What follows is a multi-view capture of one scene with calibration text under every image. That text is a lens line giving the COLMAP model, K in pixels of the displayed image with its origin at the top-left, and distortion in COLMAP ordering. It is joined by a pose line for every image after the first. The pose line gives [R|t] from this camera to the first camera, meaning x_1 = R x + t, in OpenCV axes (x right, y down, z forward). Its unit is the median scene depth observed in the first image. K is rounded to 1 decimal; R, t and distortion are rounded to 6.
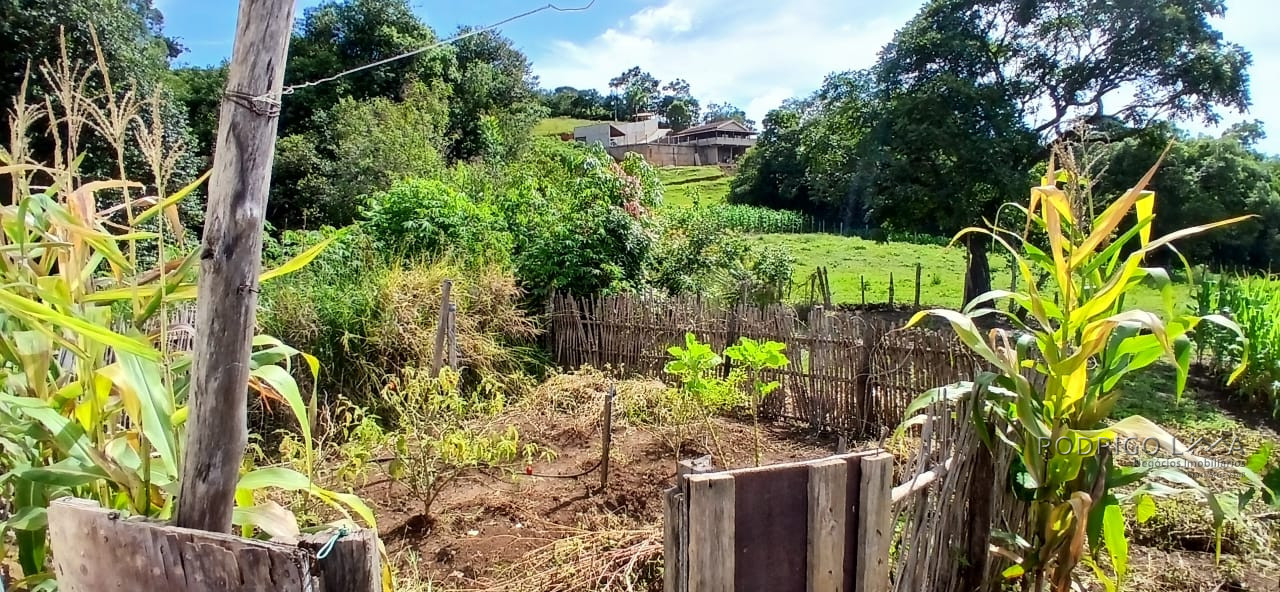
lens RADIAL K [[648.6, 0, 643.4], [0, 648.6, 315.2], [0, 0, 1]] dist [0.002544, -0.047079]
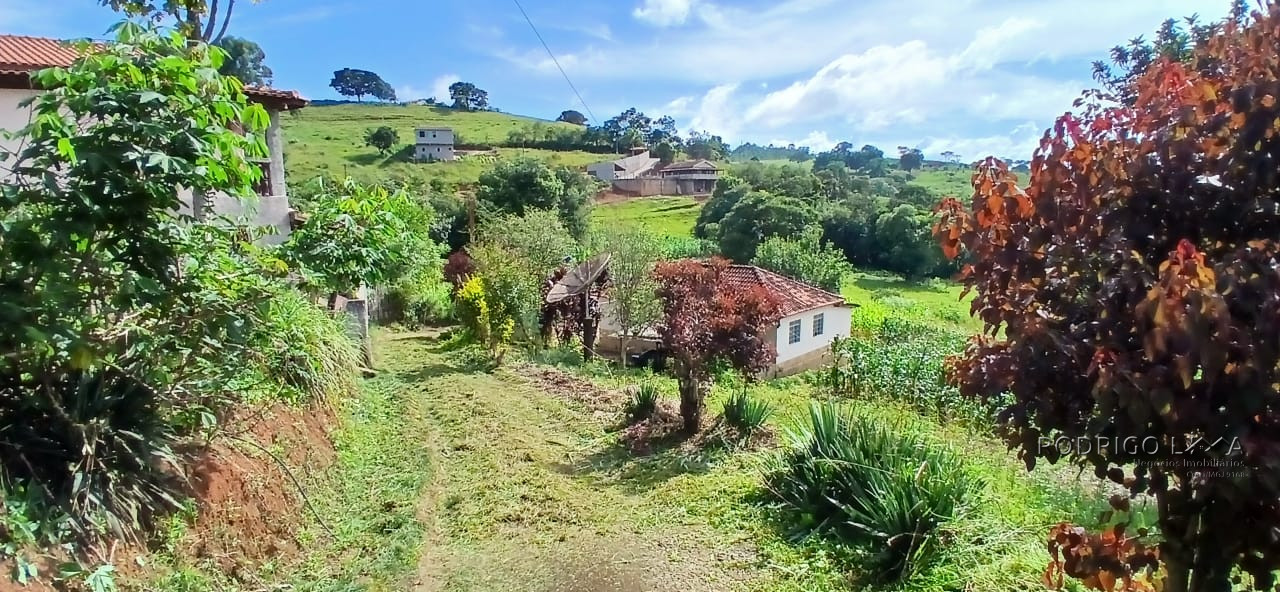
lens RADIAL K [[642.5, 0, 640.0], [0, 642.5, 296.0], [0, 0, 1]] dist [0.004145, -0.047156]
pose [[0.999879, 0.008409, 0.013059, -0.102924], [-0.008183, 0.999819, -0.017197, 0.046583], [-0.013201, 0.017088, 0.999767, -2.645184]]
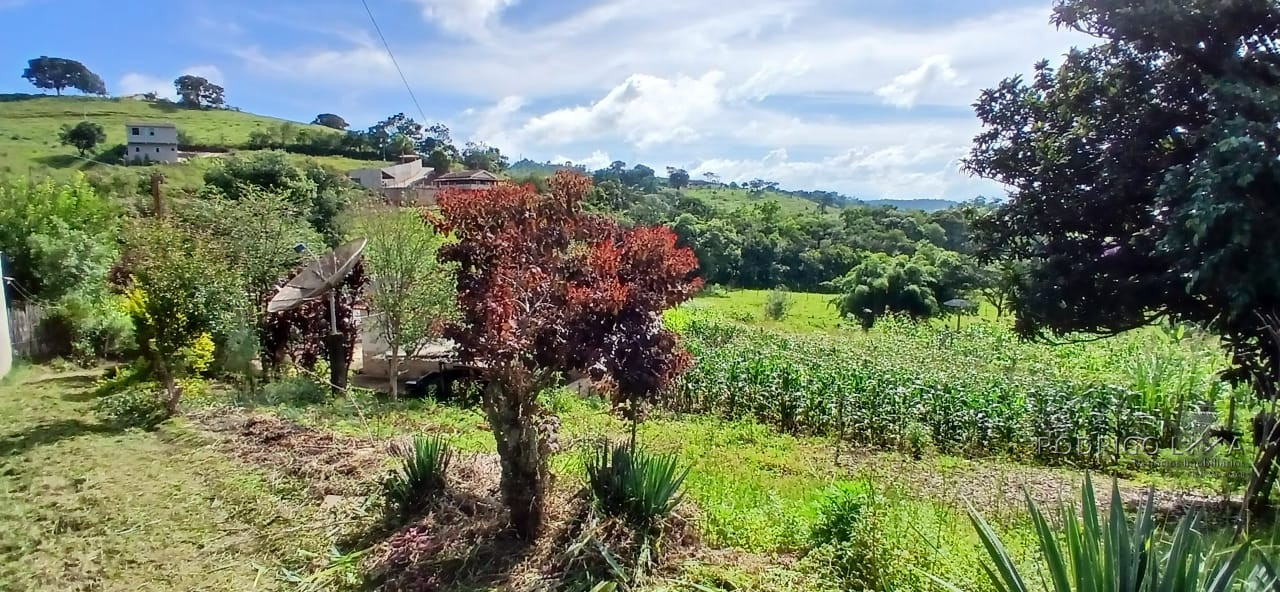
lens RADIAL K [[642.5, 0, 640.0], [0, 642.5, 296.0], [0, 0, 1]] dist [0.004145, -0.047156]
pose [[0.939659, -0.025007, 0.341196, -0.094302], [0.040086, 0.998503, -0.037213, 0.068416], [-0.339755, 0.048644, 0.939255, -2.332042]]
